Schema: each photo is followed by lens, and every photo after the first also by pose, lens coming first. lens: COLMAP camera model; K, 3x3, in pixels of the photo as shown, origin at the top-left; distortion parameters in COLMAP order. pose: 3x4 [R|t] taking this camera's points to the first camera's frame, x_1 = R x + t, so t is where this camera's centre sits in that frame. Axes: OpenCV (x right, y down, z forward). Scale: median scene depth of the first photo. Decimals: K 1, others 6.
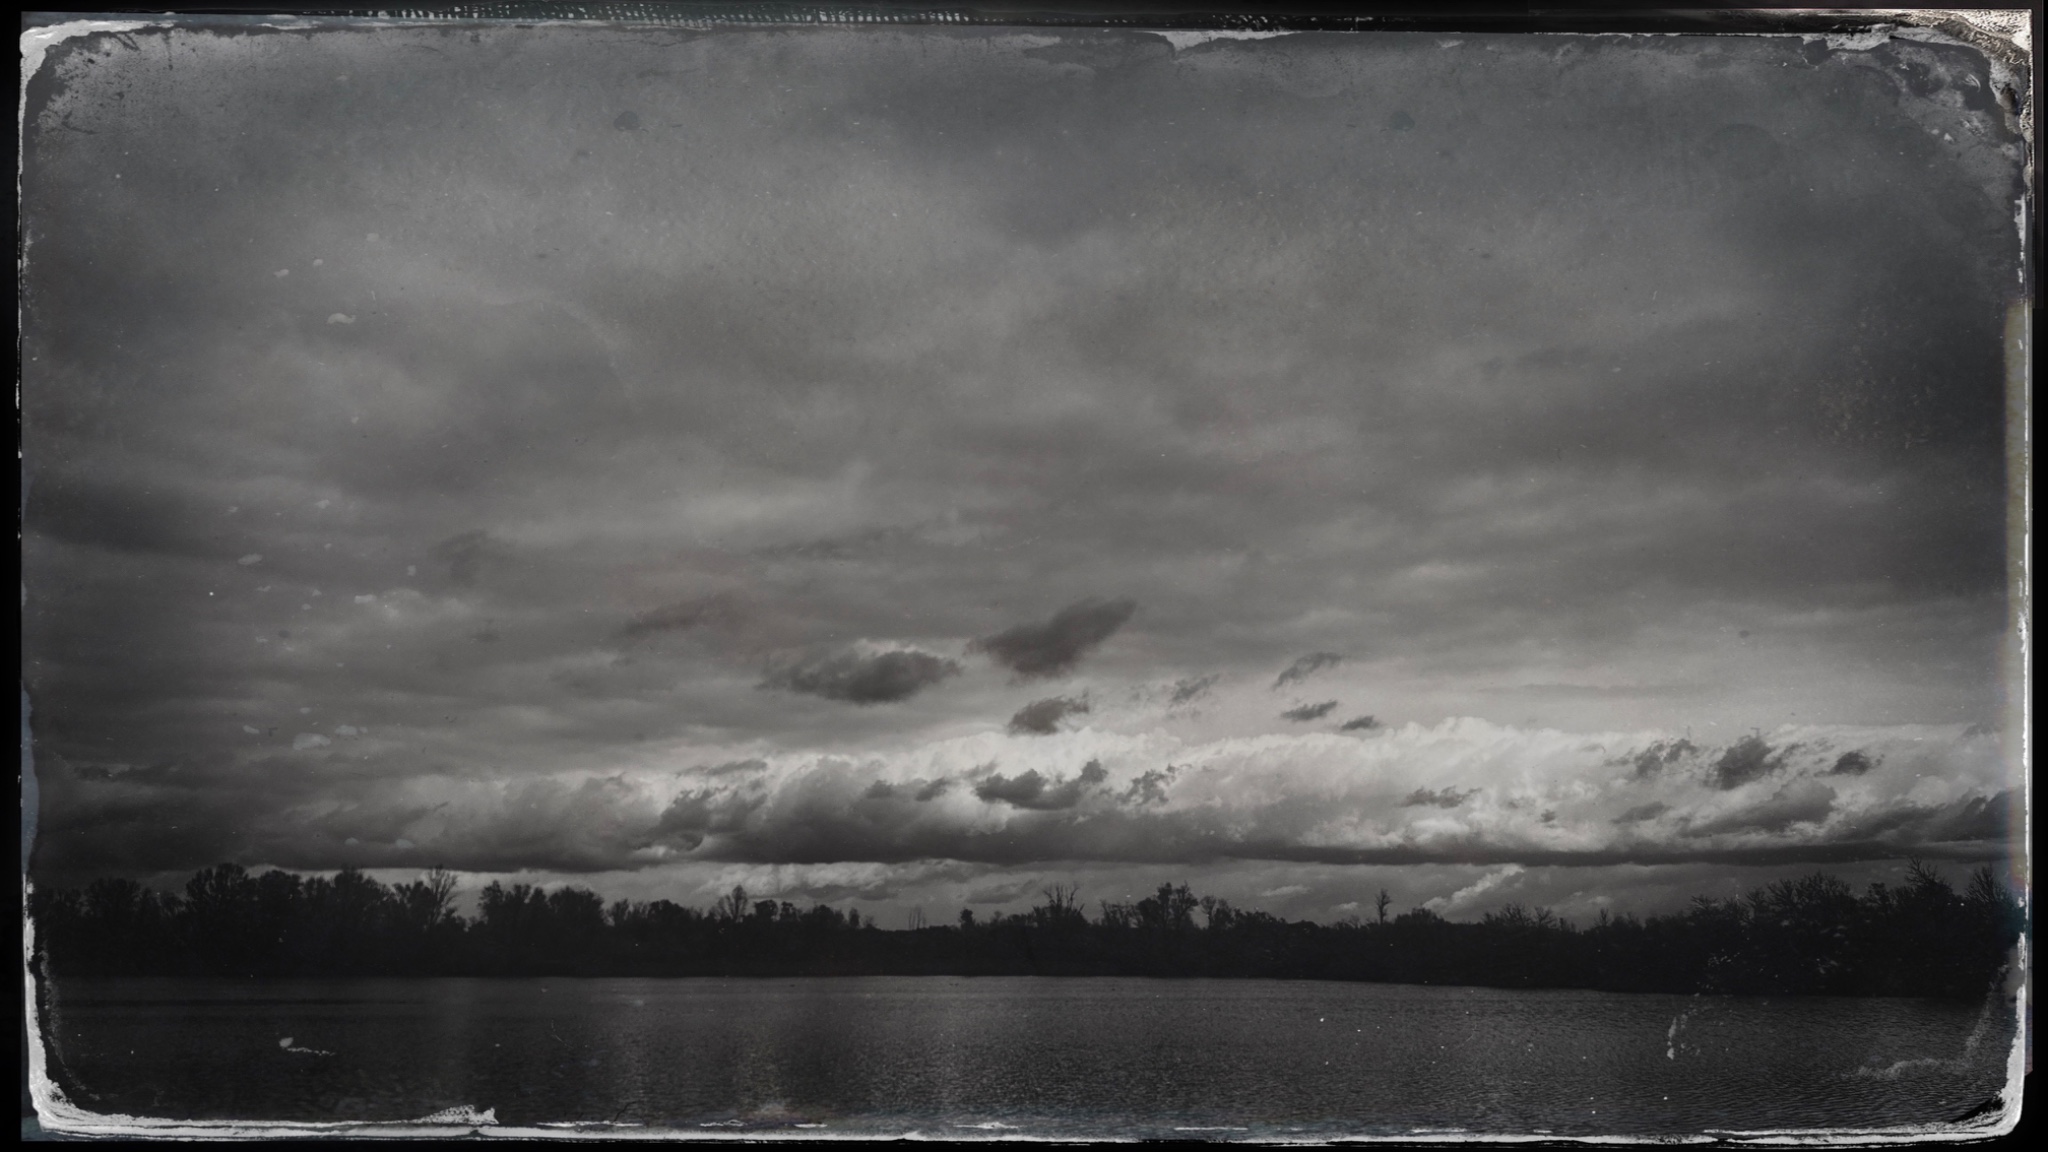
lens RADIAL K [[831.4, 0, 911.1], [0, 831.4, 685.0], [0, 0, 1]] dist [-0.008681, -0.007257]
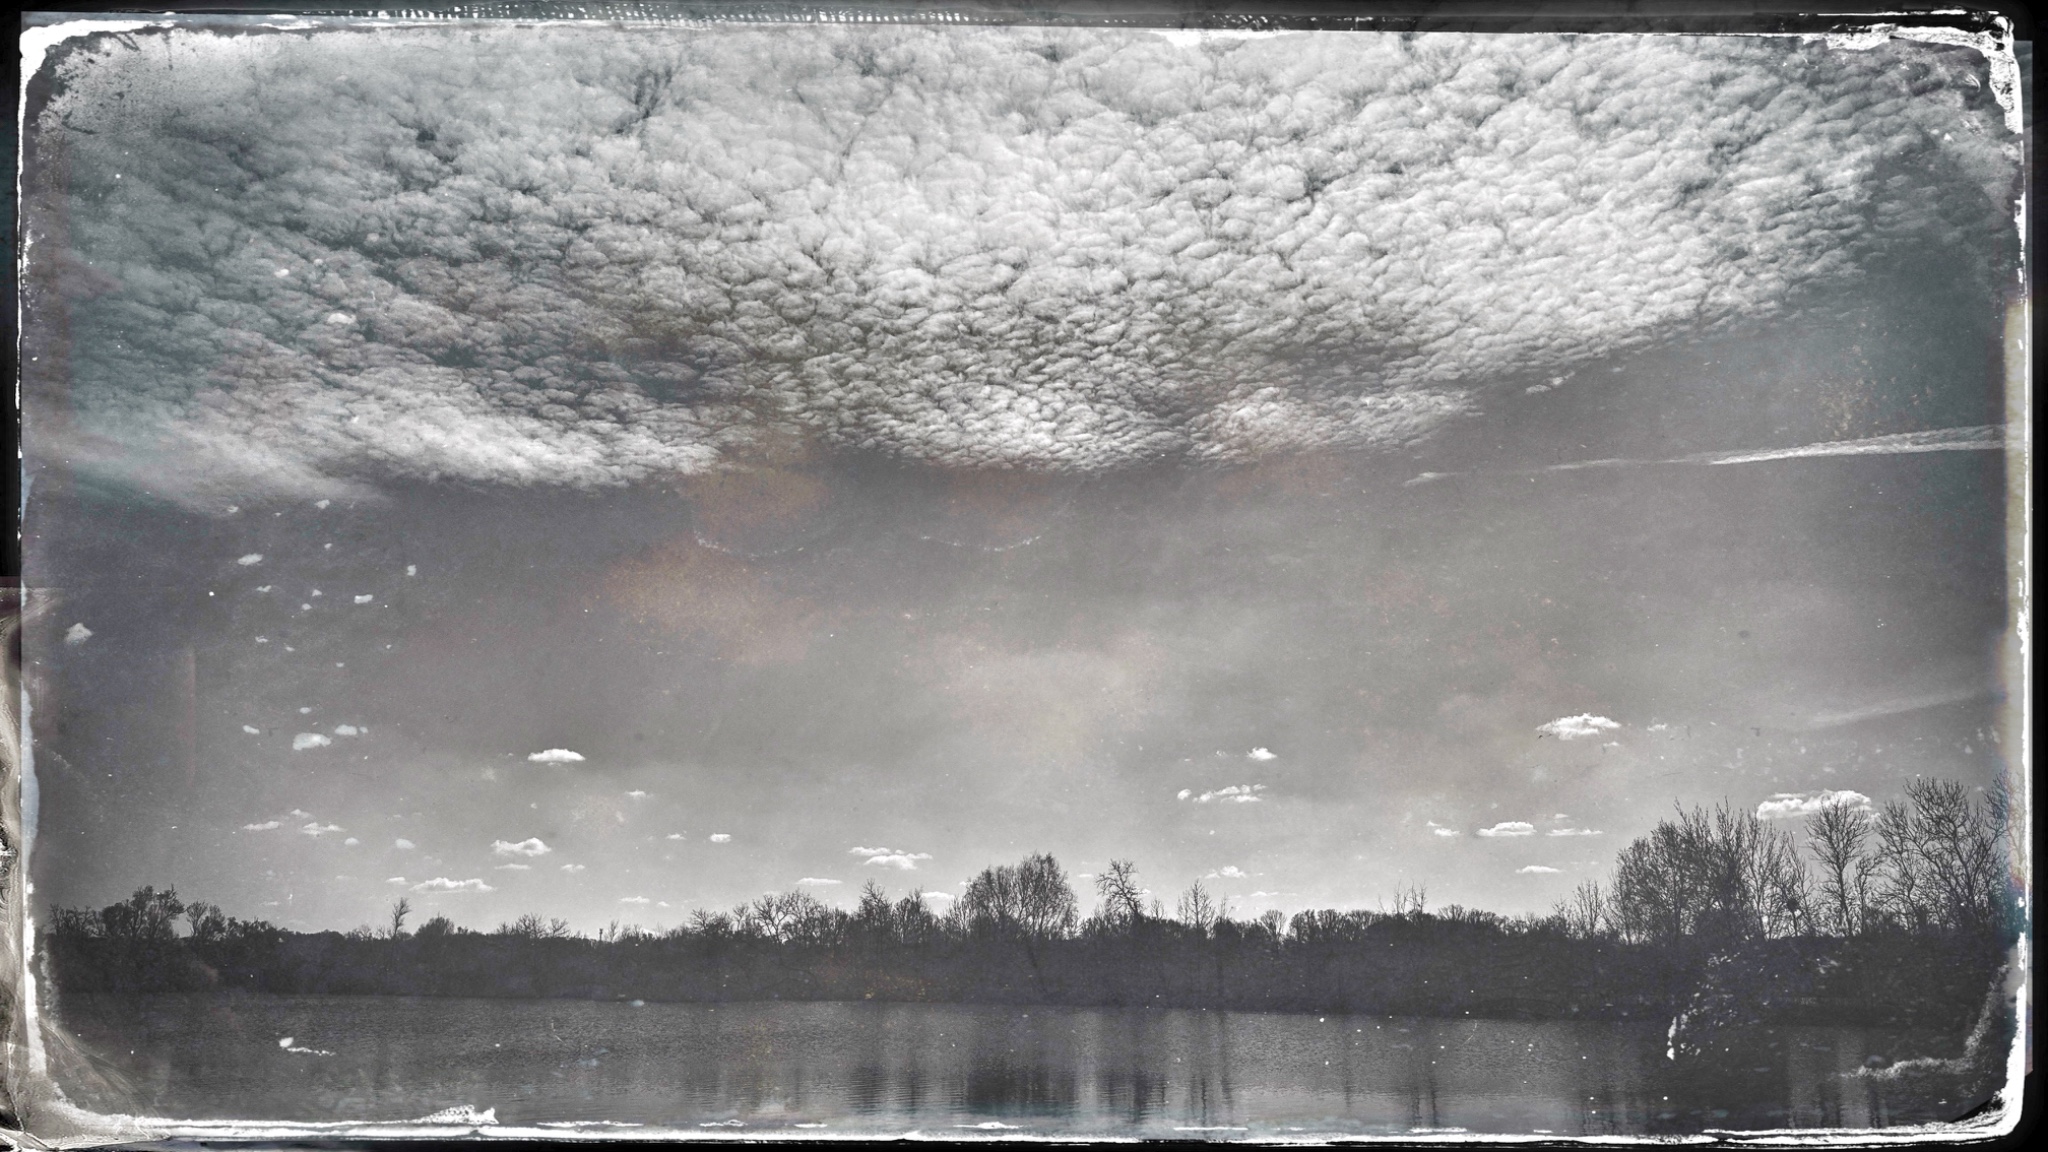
lens RADIAL K [[831.4, 0, 904.9], [0, 831.4, 678.0], [0, 0, 1]] dist [-0.008681, -0.007257]
pose [[1.000000, -0.000550, -0.000816, 1.114332], [0.000544, 0.999978, -0.006557, 0.020984], [0.000820, 0.006556, 0.999978, 0.121938]]
